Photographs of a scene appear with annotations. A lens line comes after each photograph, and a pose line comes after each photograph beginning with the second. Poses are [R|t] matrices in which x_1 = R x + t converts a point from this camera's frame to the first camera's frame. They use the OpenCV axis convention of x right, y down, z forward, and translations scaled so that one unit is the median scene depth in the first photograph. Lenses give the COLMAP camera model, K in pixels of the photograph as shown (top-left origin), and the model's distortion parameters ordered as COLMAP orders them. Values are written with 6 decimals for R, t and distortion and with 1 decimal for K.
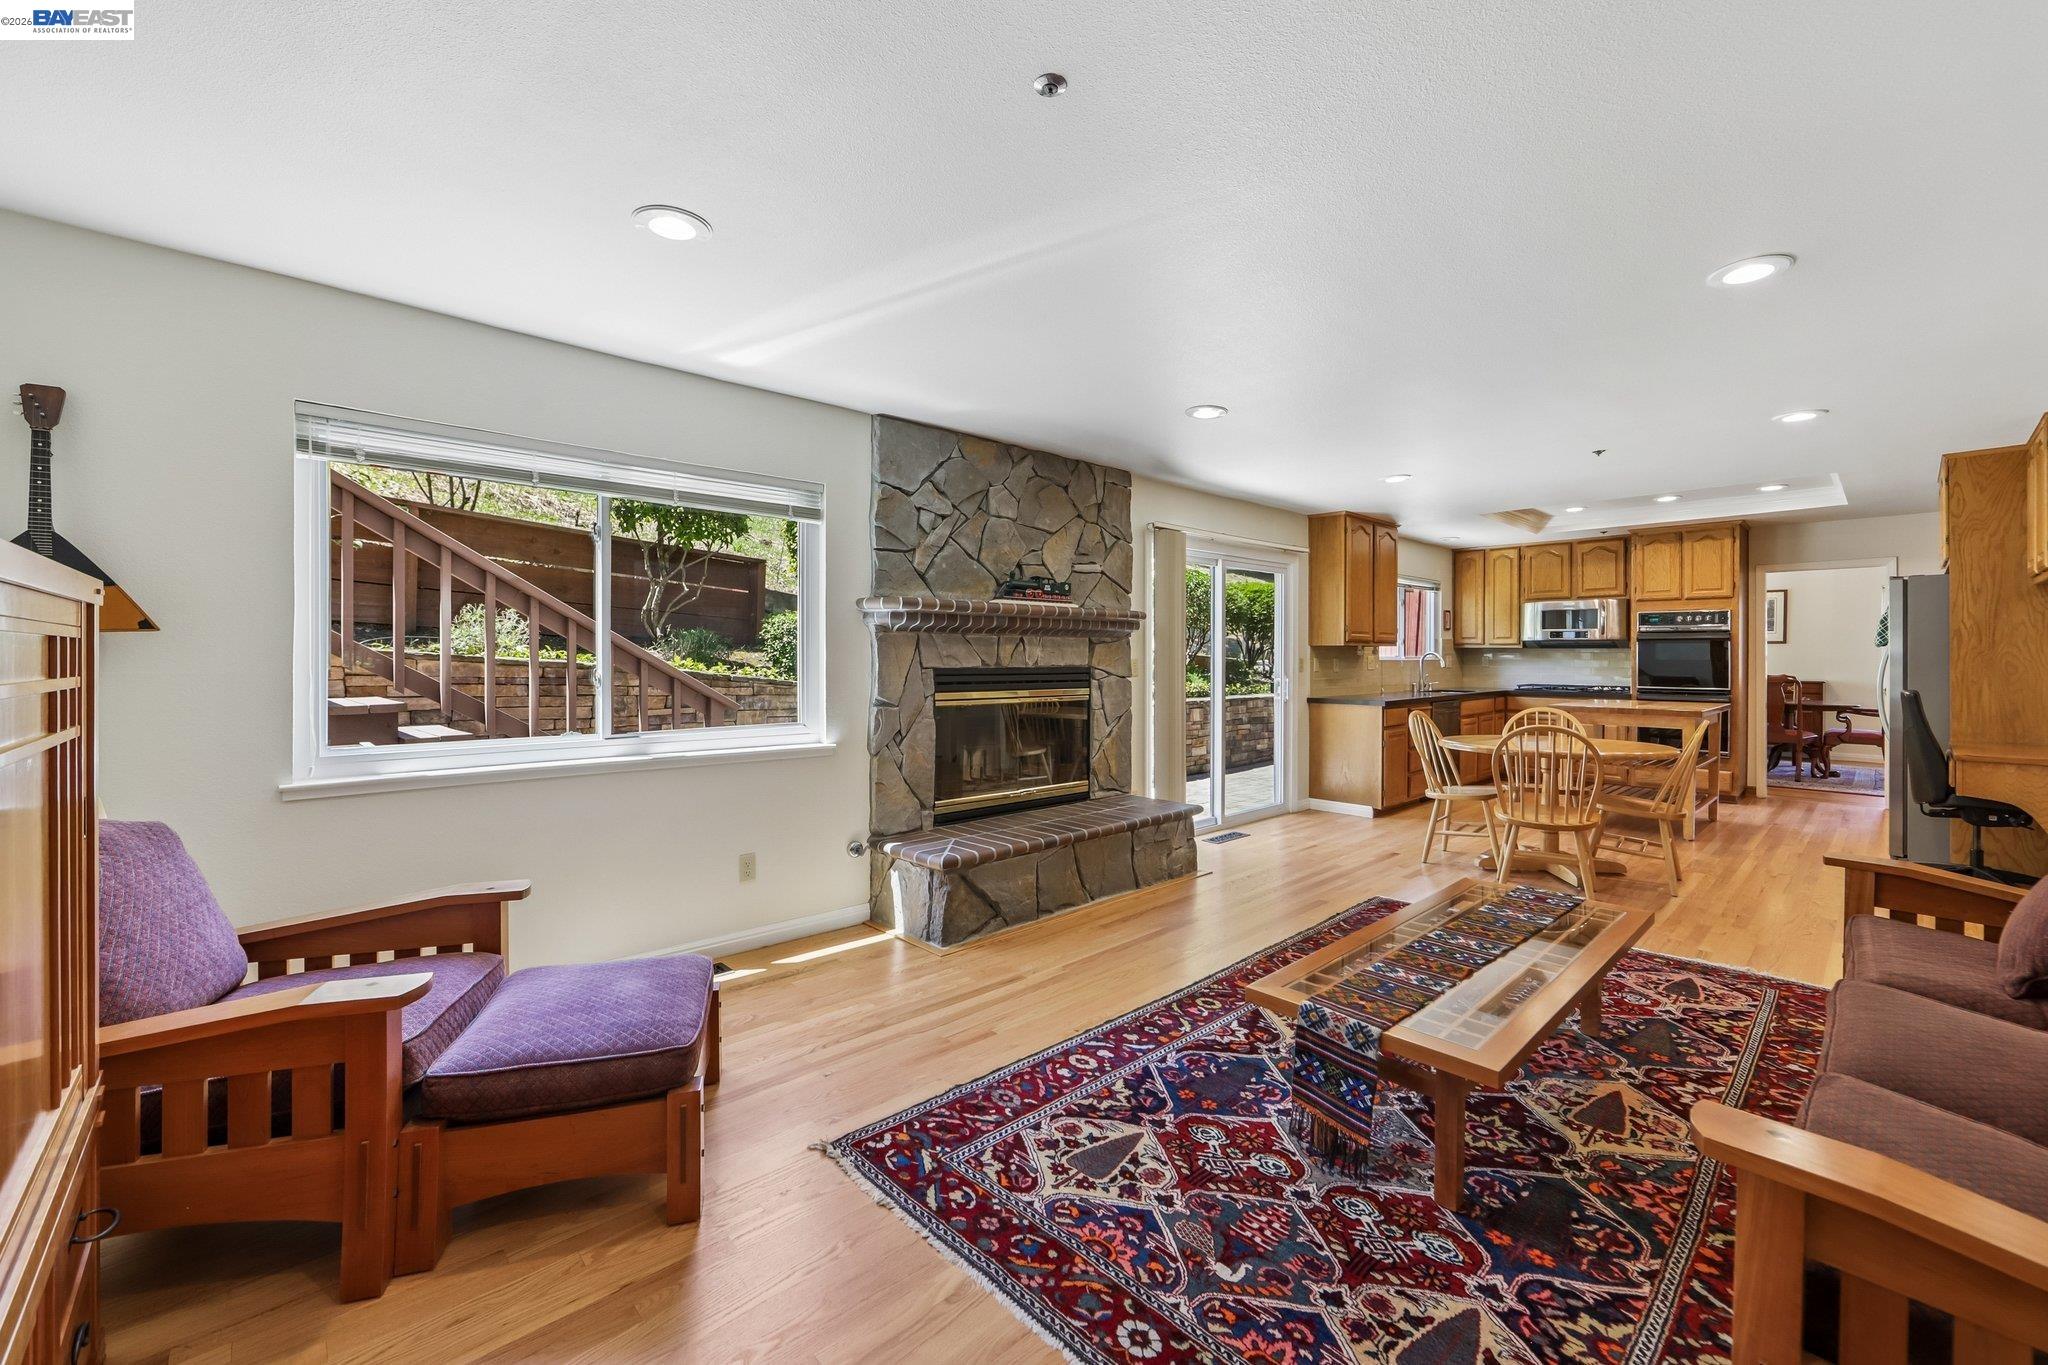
lens RADIAL K [[826.7, 0, 1037.3], [0, 826.7, 660.3], [0, 0, 1]] dist [-0.001370, -0.000221]
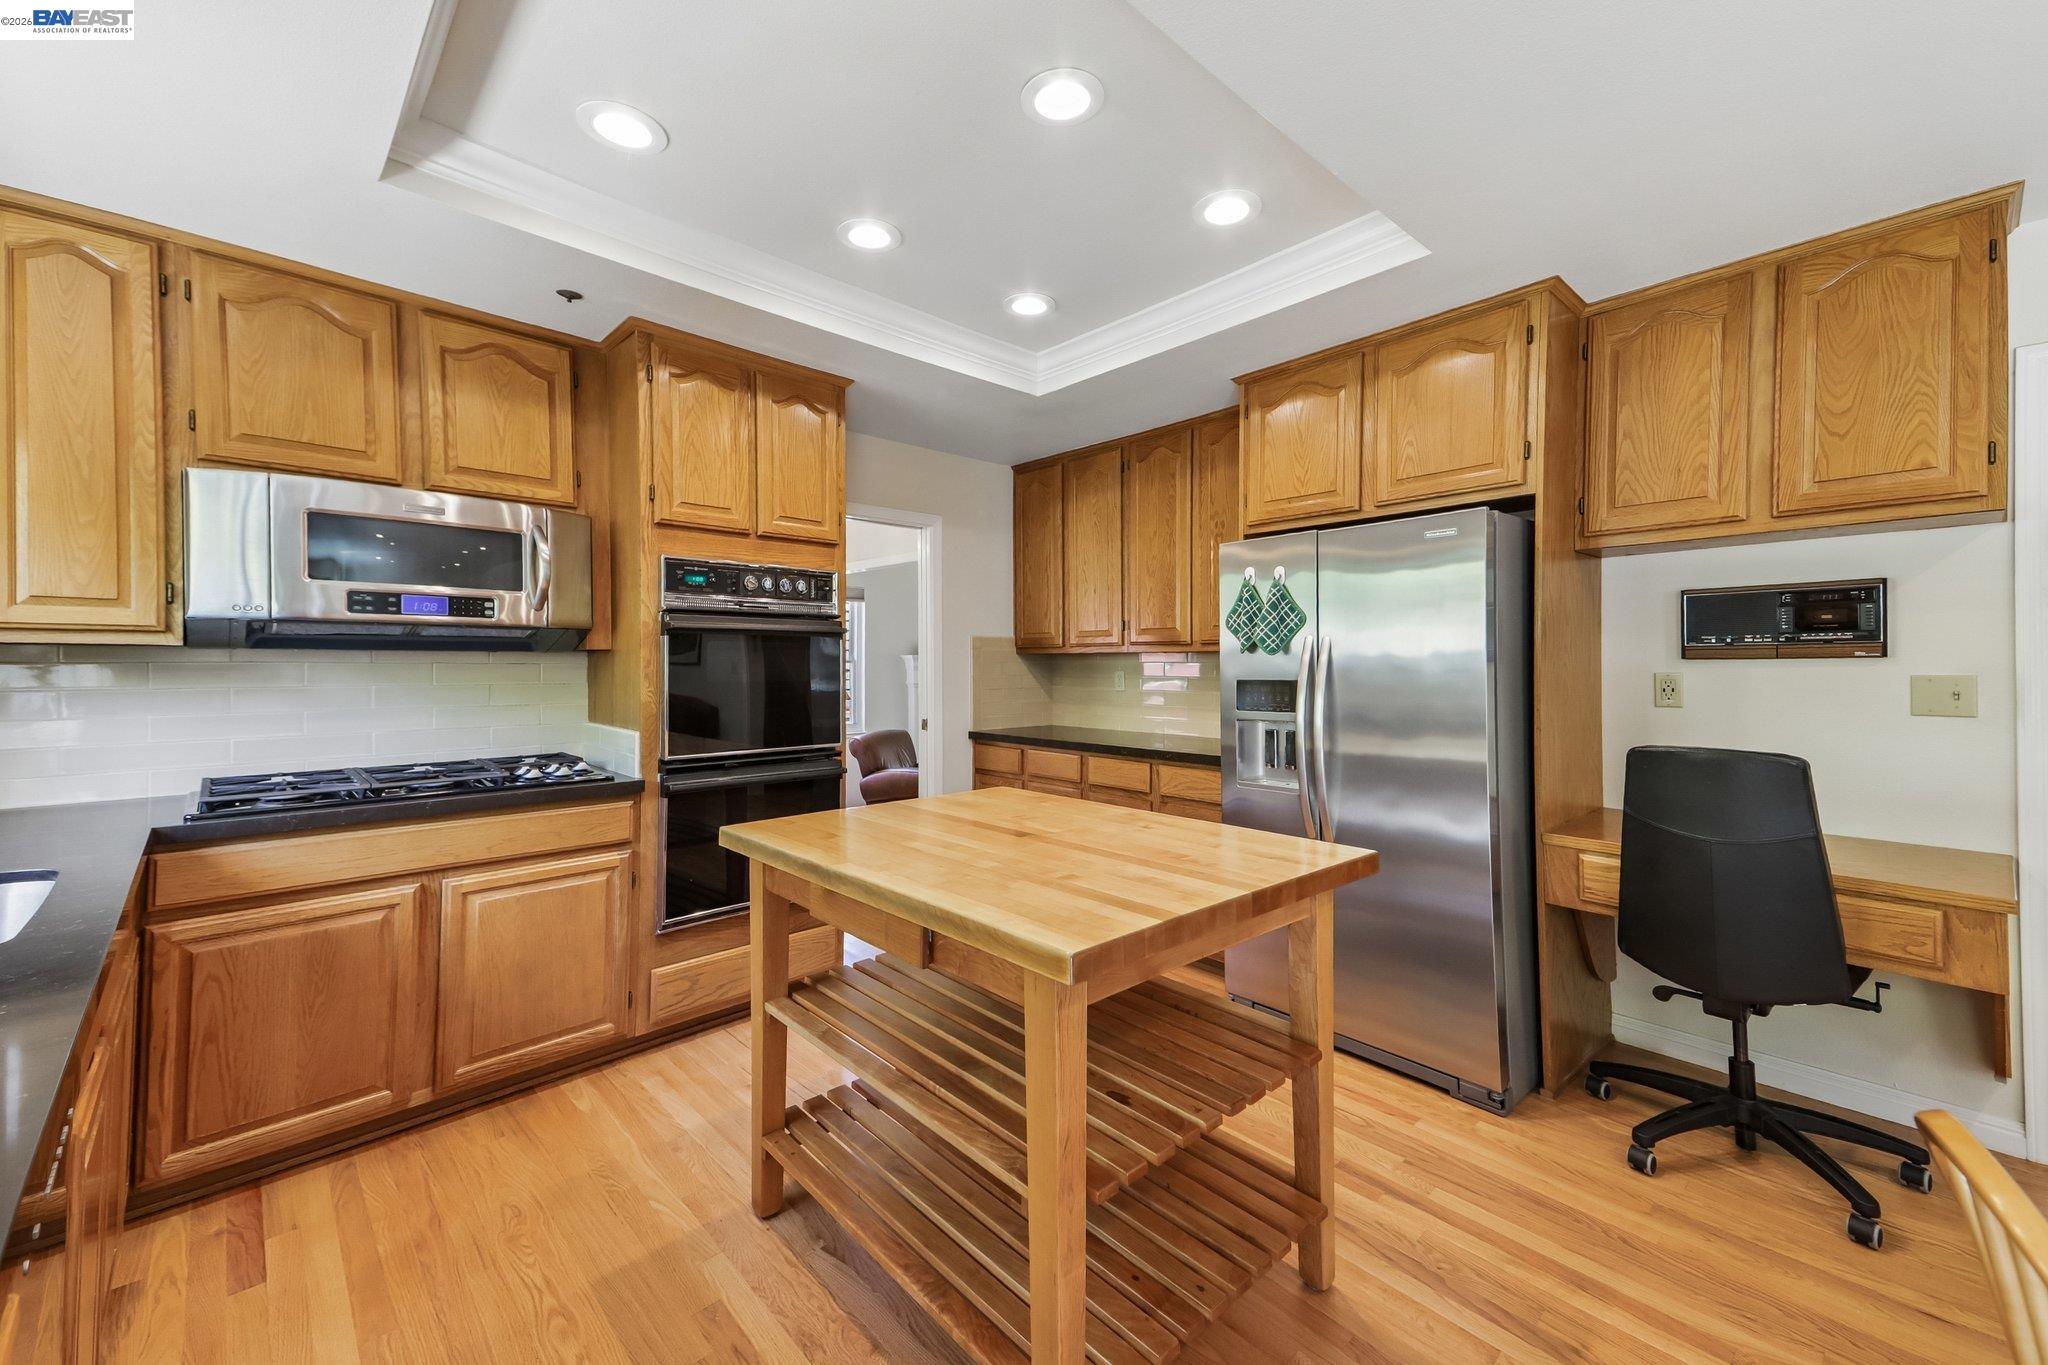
lens RADIAL K [[809.9, 0, 1047.1], [0, 809.9, 668.6], [0, 0, 1]] dist [0.036551, 0.000016]
pose [[-0.008688, -0.005393, 0.999948, 0.574982], [0.005973, 0.999967, 0.005445, -0.013871], [-0.999944, 0.006020, -0.008656, 1.305611]]
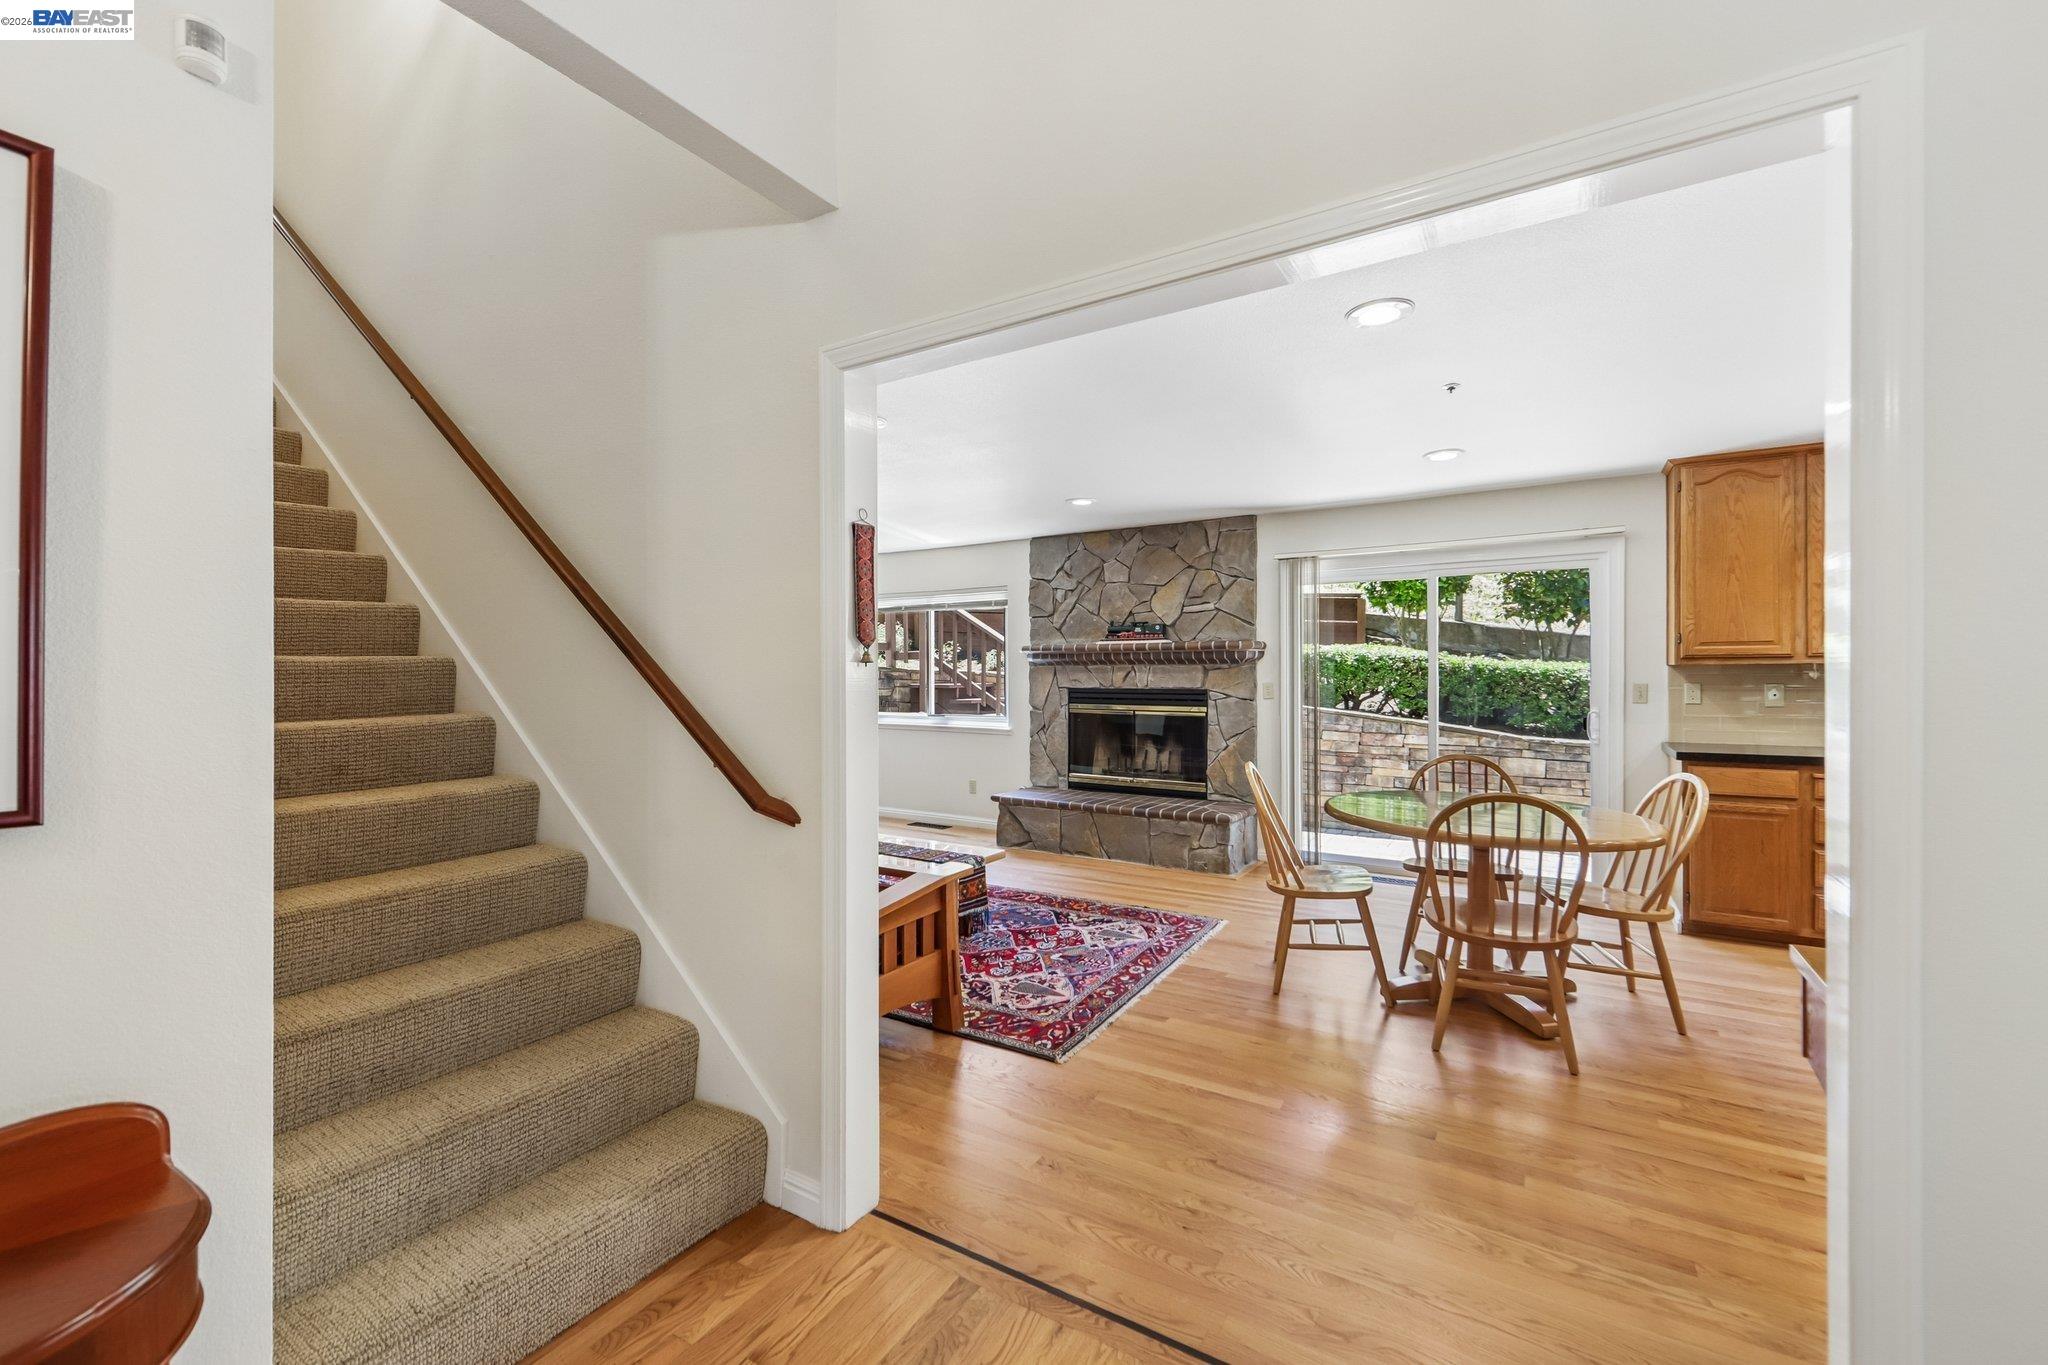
lens RADIAL K [[816.4, 0, 1036.7], [0, 816.4, 679.8], [0, 0, 1]] dist [-0.002791, 0.000075]
pose [[0.260022, 0.004500, -0.965592, 1.196055], [-0.001173, 0.999990, 0.004345, -0.010986], [0.965602, 0.000003, 0.260024, 0.473335]]
